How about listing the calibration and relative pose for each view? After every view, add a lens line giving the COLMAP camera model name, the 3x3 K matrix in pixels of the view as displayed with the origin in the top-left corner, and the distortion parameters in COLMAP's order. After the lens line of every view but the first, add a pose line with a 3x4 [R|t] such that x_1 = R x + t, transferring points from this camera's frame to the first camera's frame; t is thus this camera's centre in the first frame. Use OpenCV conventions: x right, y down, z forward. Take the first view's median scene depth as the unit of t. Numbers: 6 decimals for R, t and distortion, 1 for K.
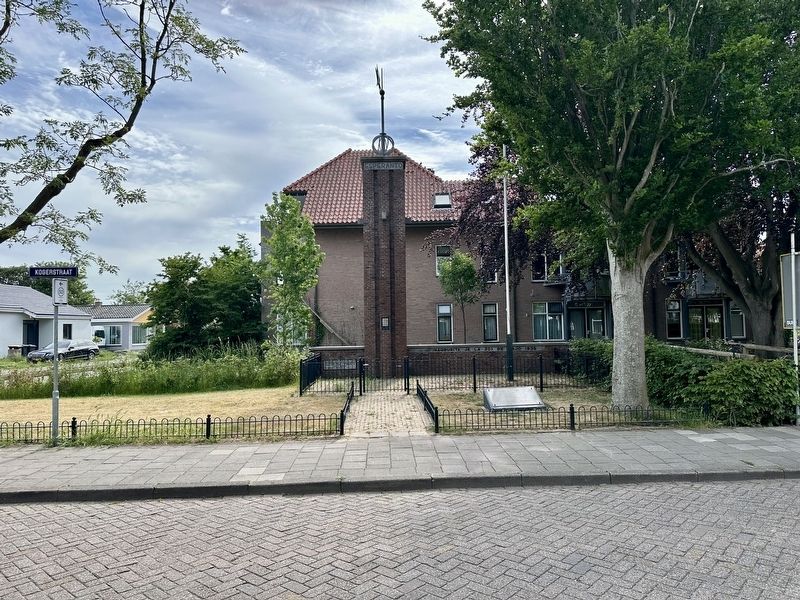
lens RADIAL K [[558.1, 0, 399.4], [0, 558.1, 297.2], [0, 0, 1]] dist [0.062542, 0.000745]
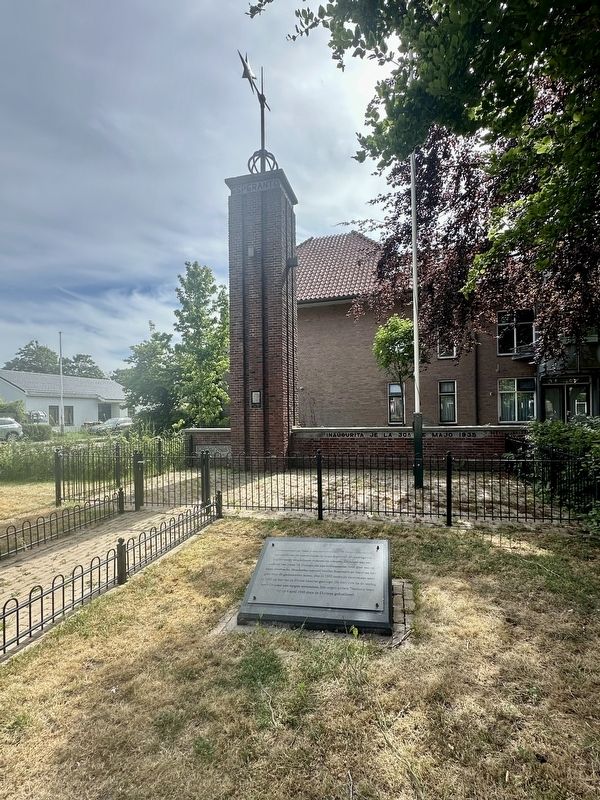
lens RADIAL K [[410.1, 0, 300.3], [0, 410.1, 407.9], [0, 0, 1]] dist [-0.001457, -0.000183]
pose [[0.965152, -0.002132, -0.261682, 0.168605], [0.014181, 0.998924, 0.044165, 0.034188], [0.261306, -0.046336, 0.964143, 0.467287]]
